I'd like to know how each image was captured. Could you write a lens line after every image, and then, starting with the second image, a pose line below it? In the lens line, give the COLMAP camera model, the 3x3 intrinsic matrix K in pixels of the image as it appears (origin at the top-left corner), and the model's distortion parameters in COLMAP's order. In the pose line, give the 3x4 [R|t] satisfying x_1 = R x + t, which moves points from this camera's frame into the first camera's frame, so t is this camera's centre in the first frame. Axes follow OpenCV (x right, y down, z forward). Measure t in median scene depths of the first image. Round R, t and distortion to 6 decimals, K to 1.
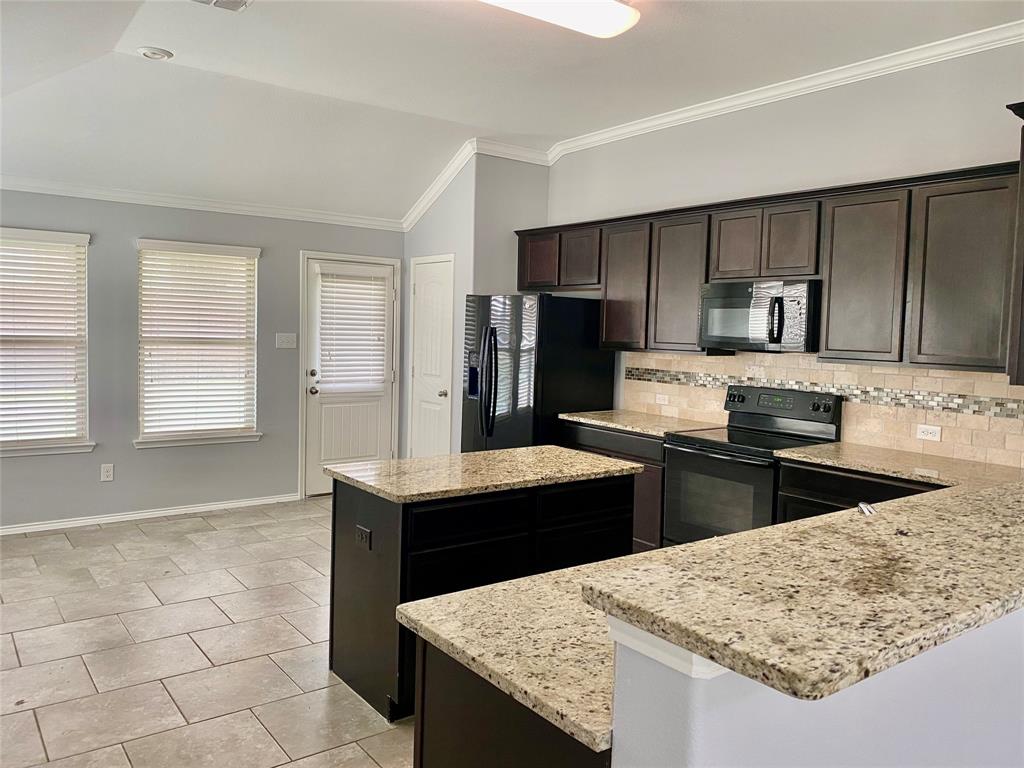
lens RADIAL K [[784.0, 0, 512.0], [0, 784.0, 384.0], [0, 0, 1]] dist [0.001746, -0.000142]
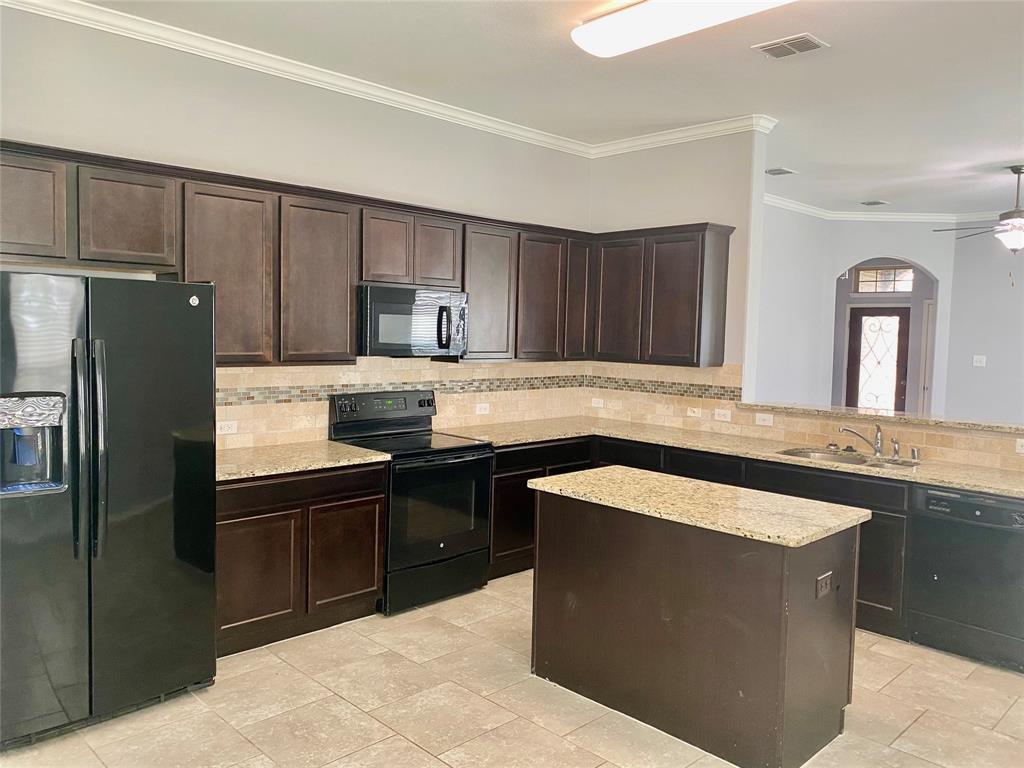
lens RADIAL K [[784.0, 0, 512.0], [0, 784.0, 384.0], [0, 0, 1]] dist [0.001746, -0.000142]
pose [[-0.139565, -0.105164, 0.984613, -0.736601], [0.041754, 0.992835, 0.111961, -0.119272], [-0.989332, 0.056738, -0.134174, 1.039293]]
